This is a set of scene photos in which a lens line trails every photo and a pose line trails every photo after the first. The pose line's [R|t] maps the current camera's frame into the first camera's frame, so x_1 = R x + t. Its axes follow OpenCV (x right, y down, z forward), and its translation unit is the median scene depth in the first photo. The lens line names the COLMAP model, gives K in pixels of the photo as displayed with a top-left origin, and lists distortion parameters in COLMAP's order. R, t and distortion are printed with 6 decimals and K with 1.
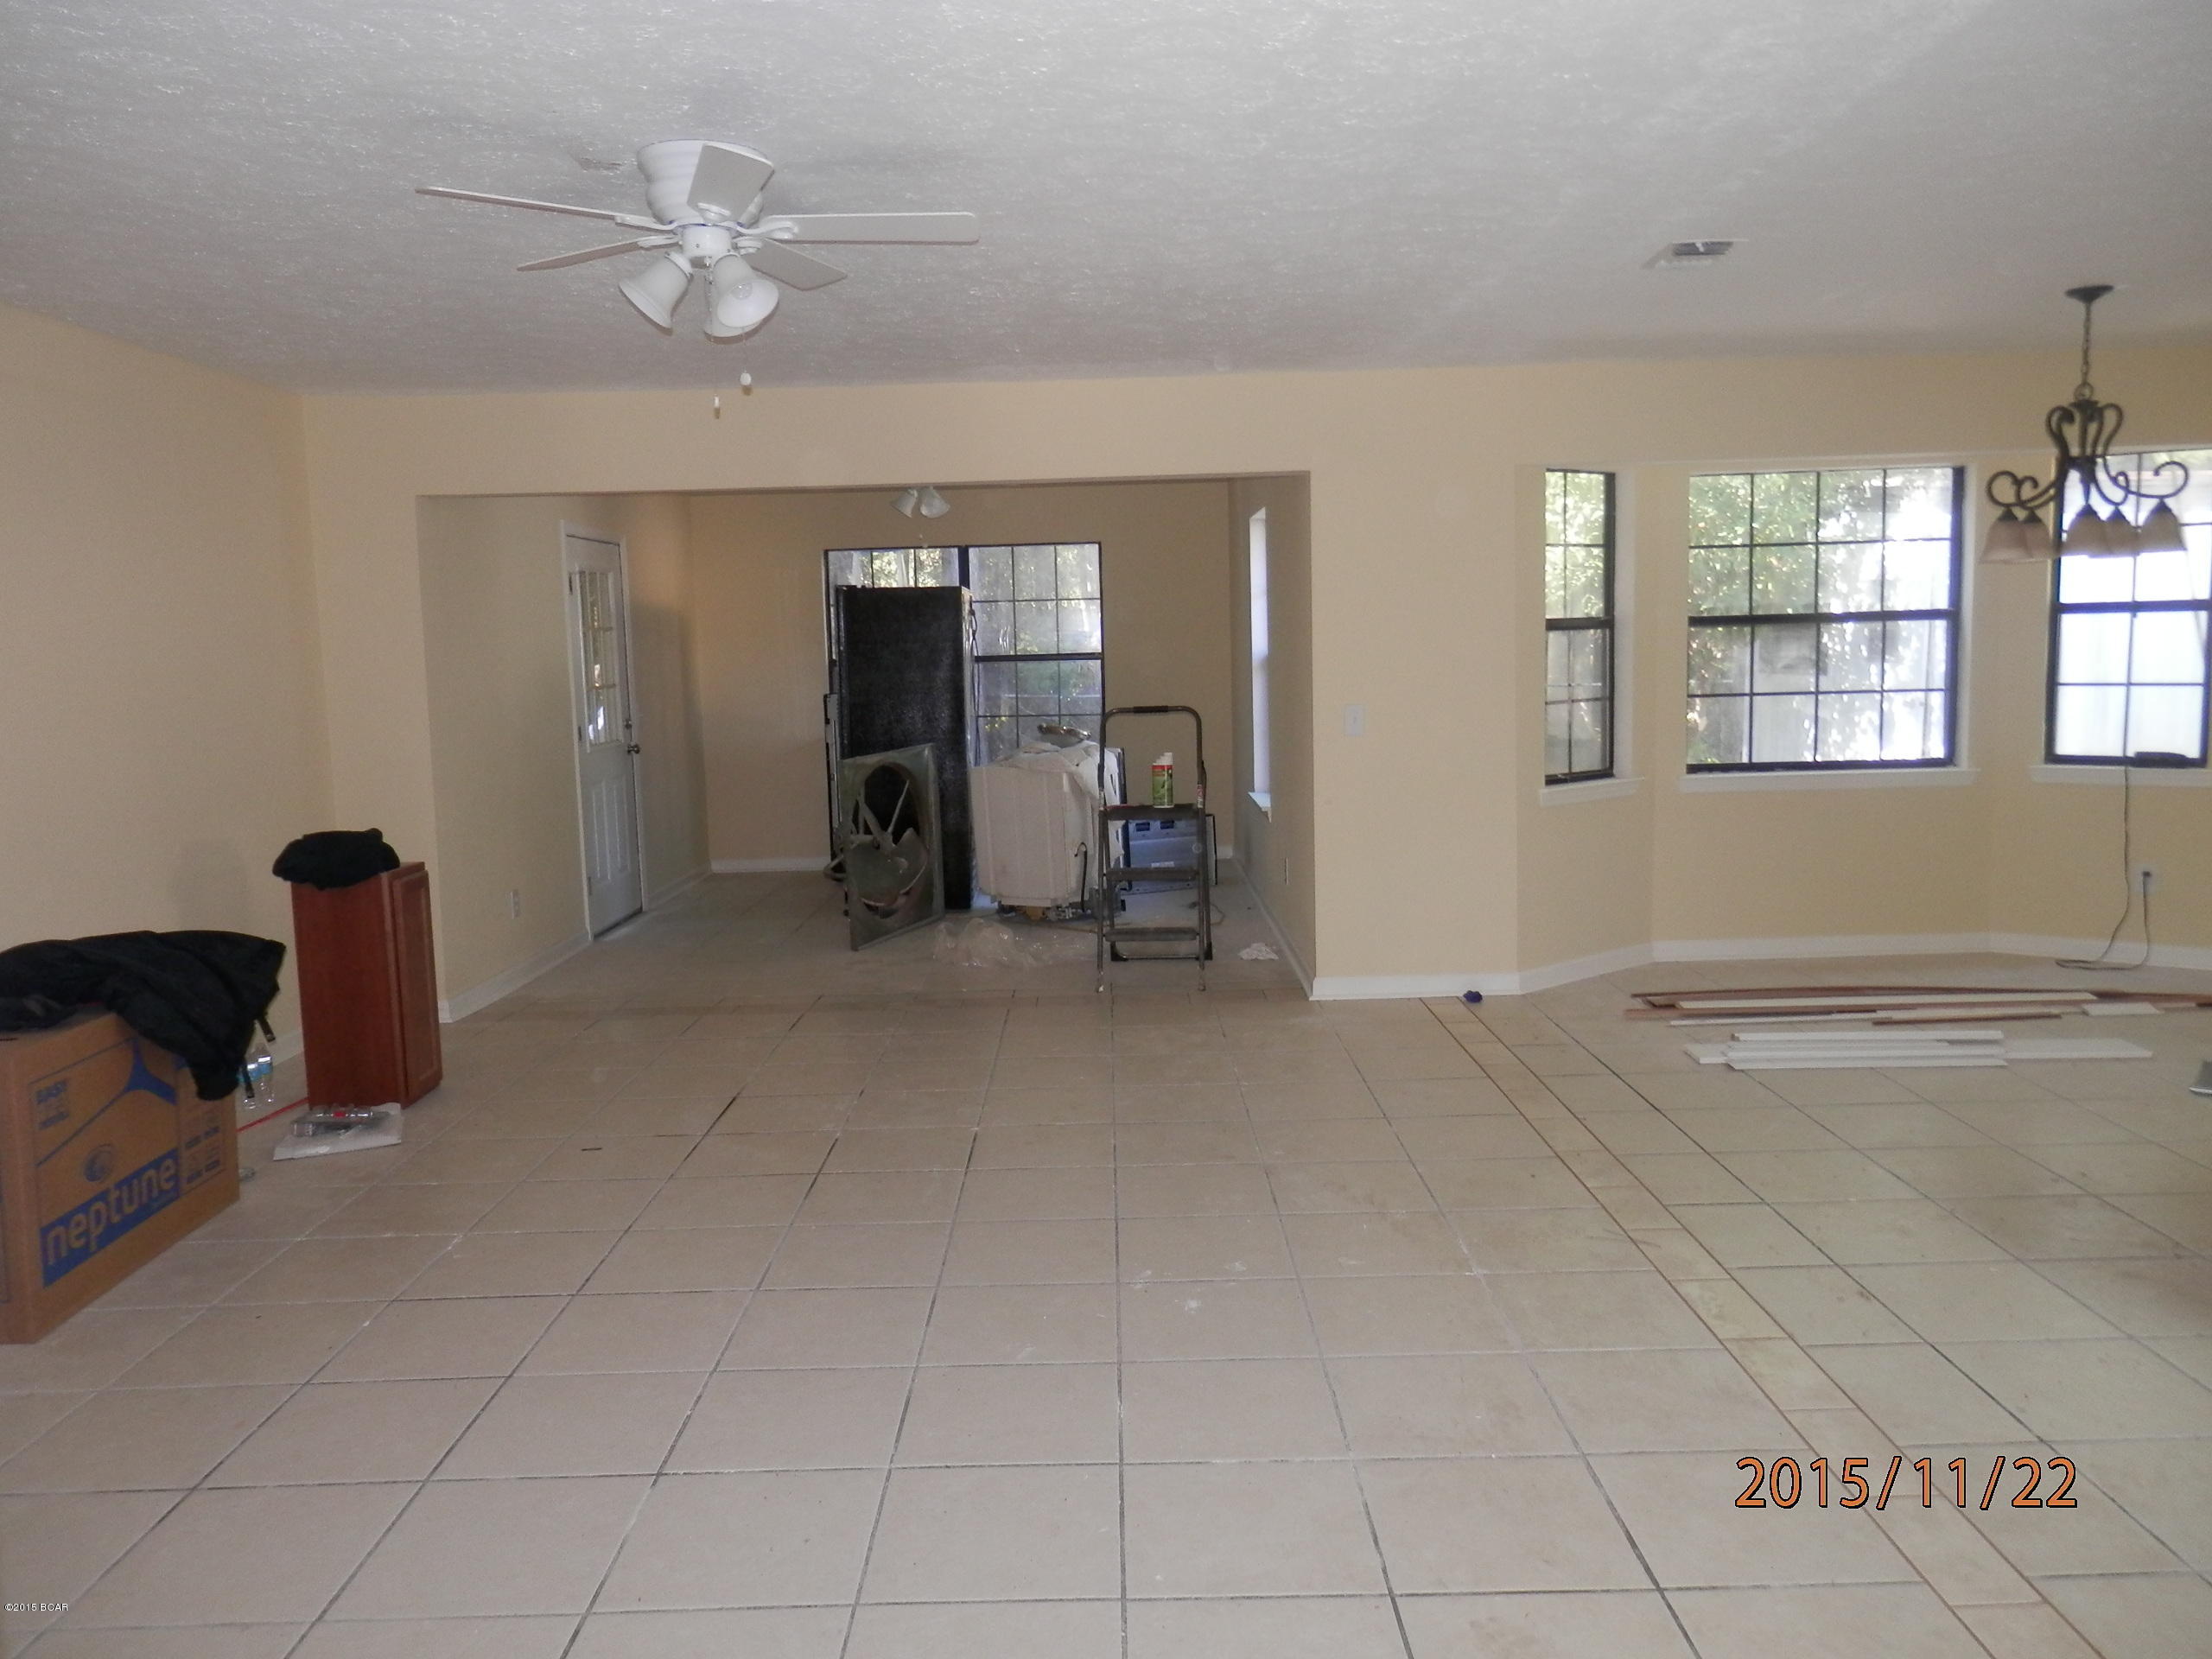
lens RADIAL K [[1624.5, 0, 1106.0], [0, 1624.5, 829.5], [0, 0, 1]] dist [-0.005256, -0.004195]
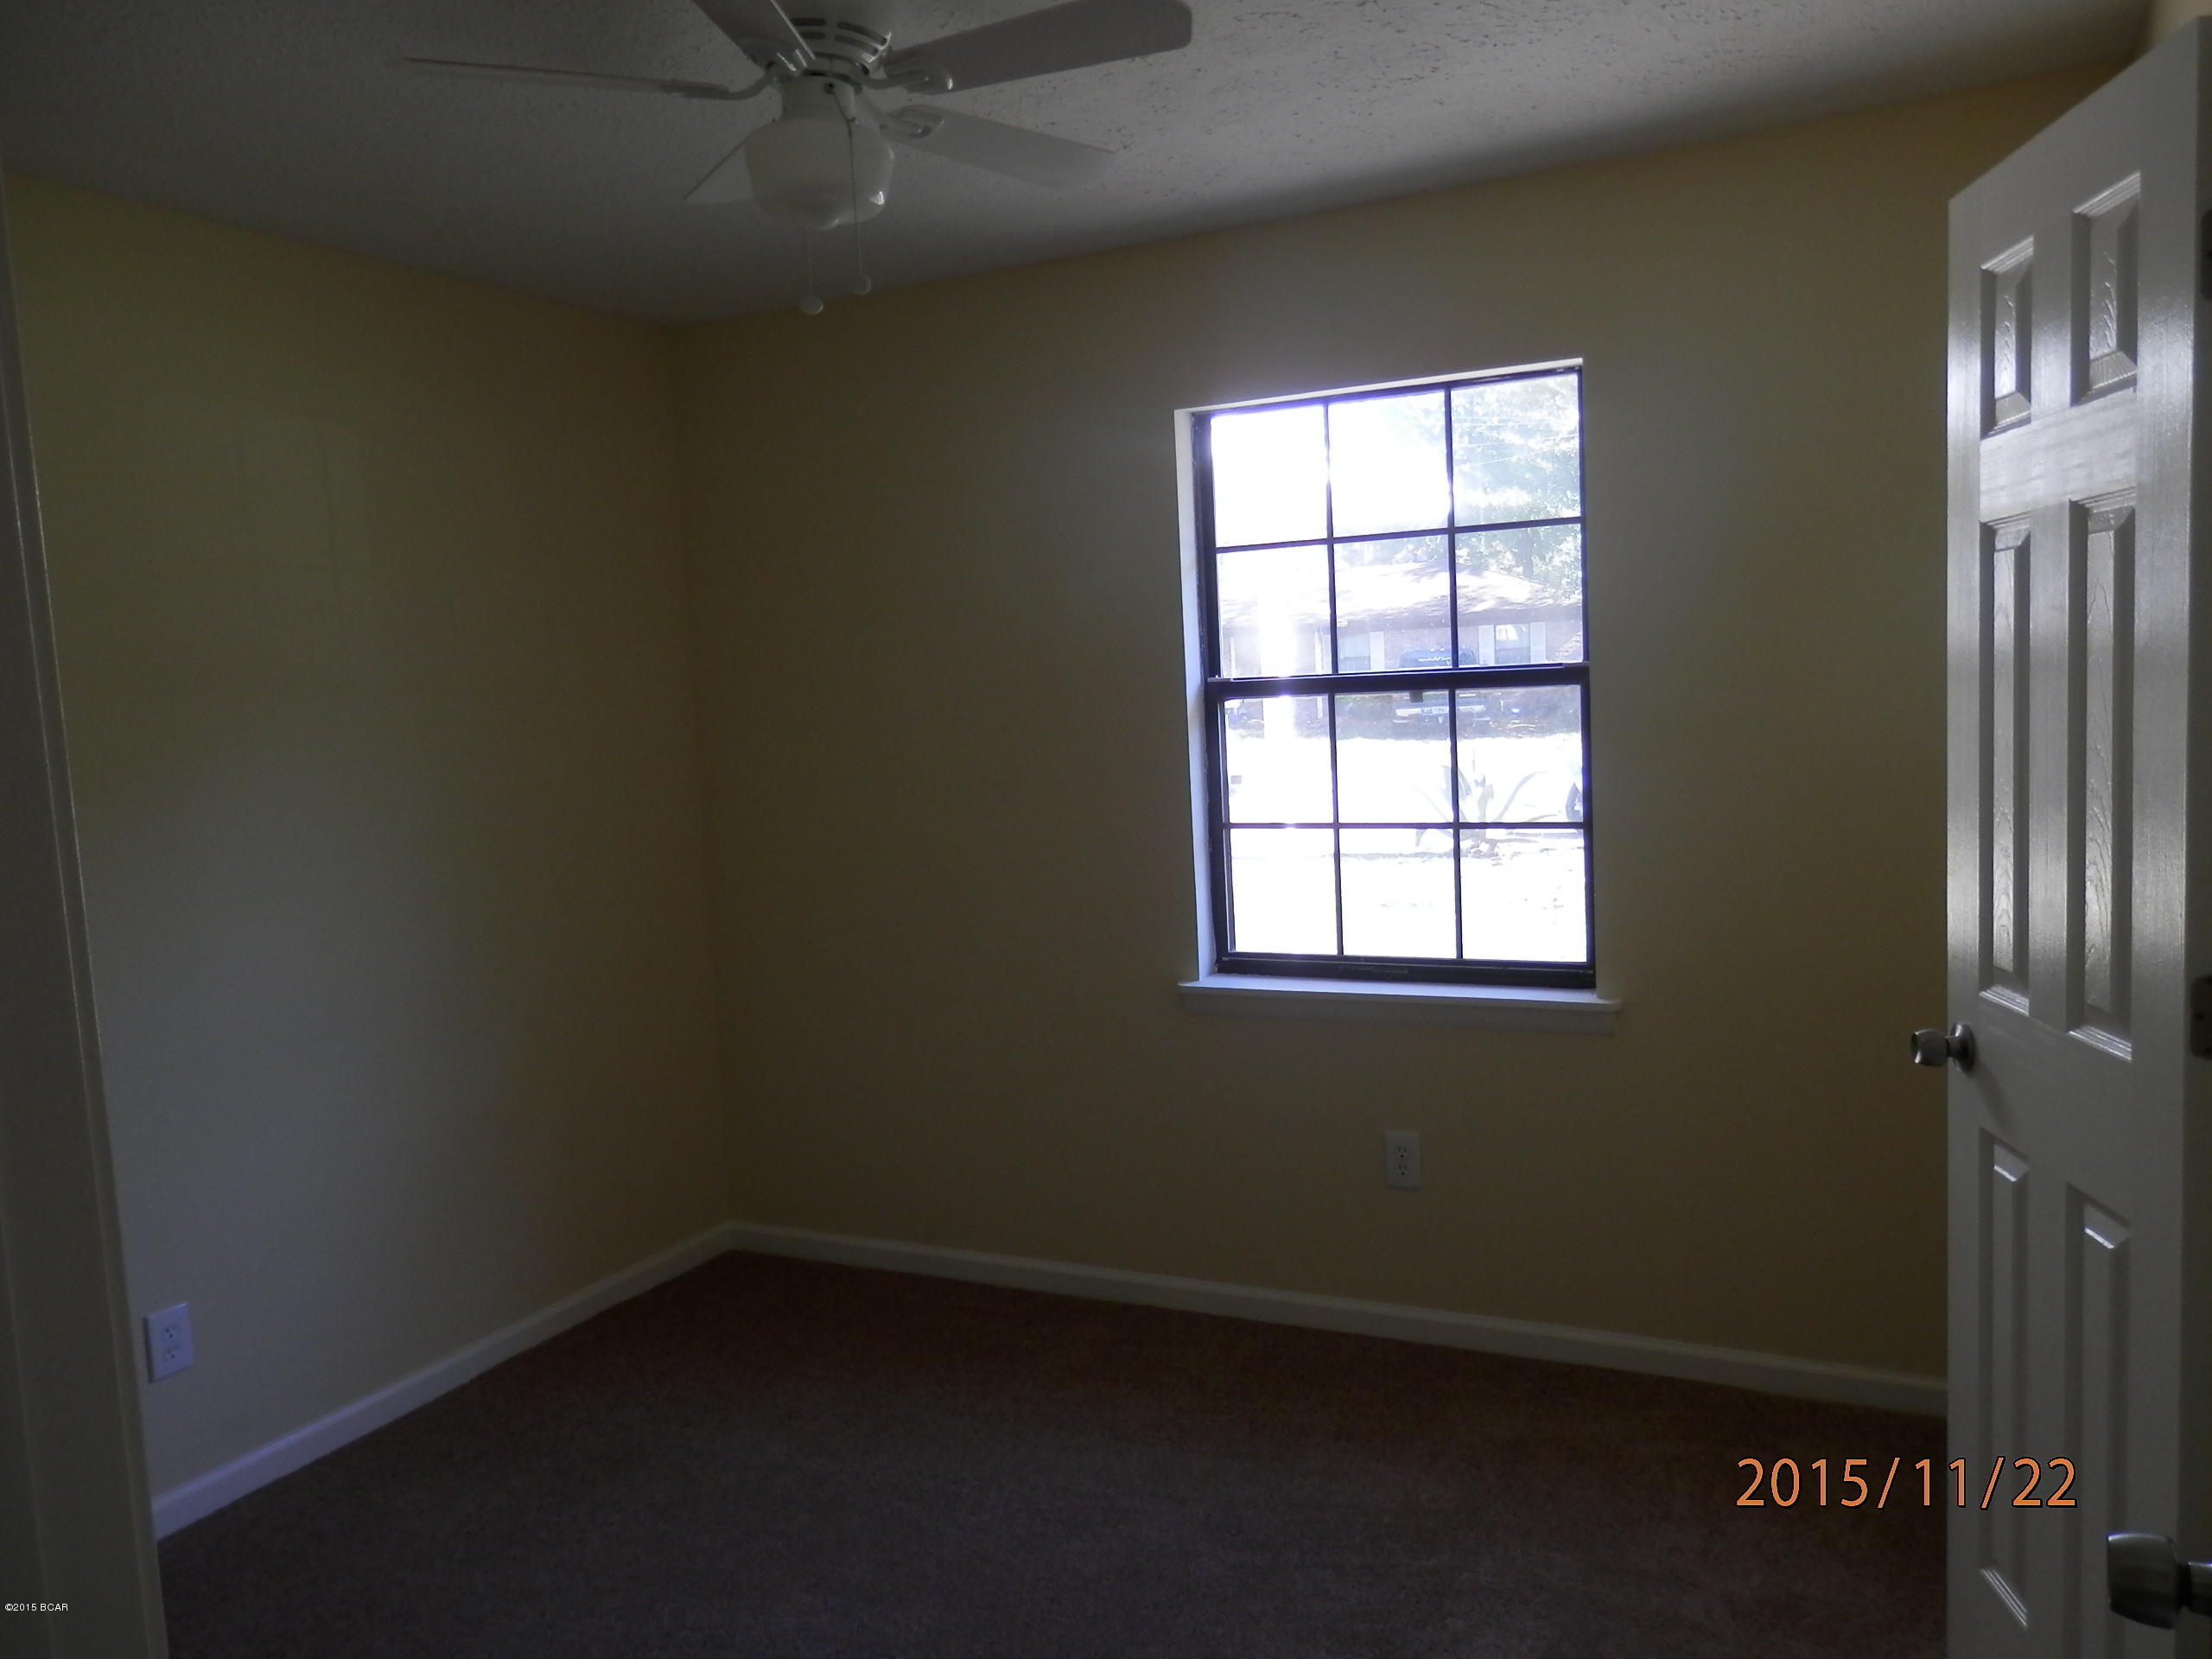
lens RADIAL K [[1624.5, 0, 1106.0], [0, 1624.5, 829.5], [0, 0, 1]] dist [-0.005256, -0.004195]
pose [[0.899177, 0.018193, -0.437208, 0.761422], [-0.023115, 0.999715, -0.005939, -0.080819], [0.436975, 0.015447, 0.899341, 0.469182]]
